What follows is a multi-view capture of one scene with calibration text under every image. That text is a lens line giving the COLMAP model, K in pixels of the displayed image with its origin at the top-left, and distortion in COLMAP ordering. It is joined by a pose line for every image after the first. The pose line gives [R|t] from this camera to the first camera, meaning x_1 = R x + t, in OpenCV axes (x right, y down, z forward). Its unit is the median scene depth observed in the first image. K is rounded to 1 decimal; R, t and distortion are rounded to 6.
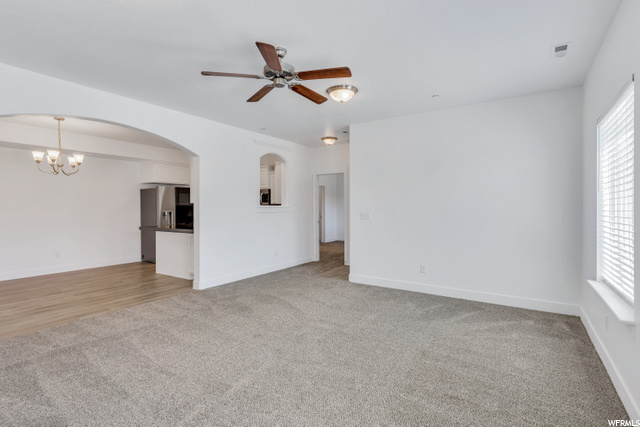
lens RADIAL K [[309.4, 0, 322.1], [0, 309.4, 208.9], [0, 0, 1]] dist [0.004748, 0.000236]
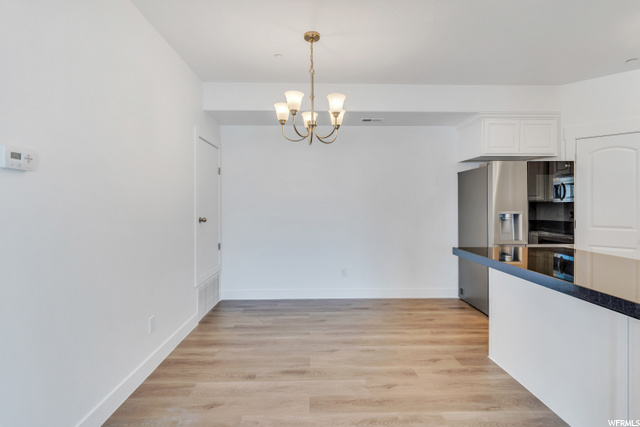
lens RADIAL K [[309.4, 0, 323.5], [0, 309.4, 208.5], [0, 0, 1]] dist [0.004748, 0.000236]
pose [[0.585207, 0.014735, -0.810750, -0.275572], [-0.001094, 0.999848, 0.017381, -0.006263], [0.810884, -0.009285, 0.585134, 0.478699]]
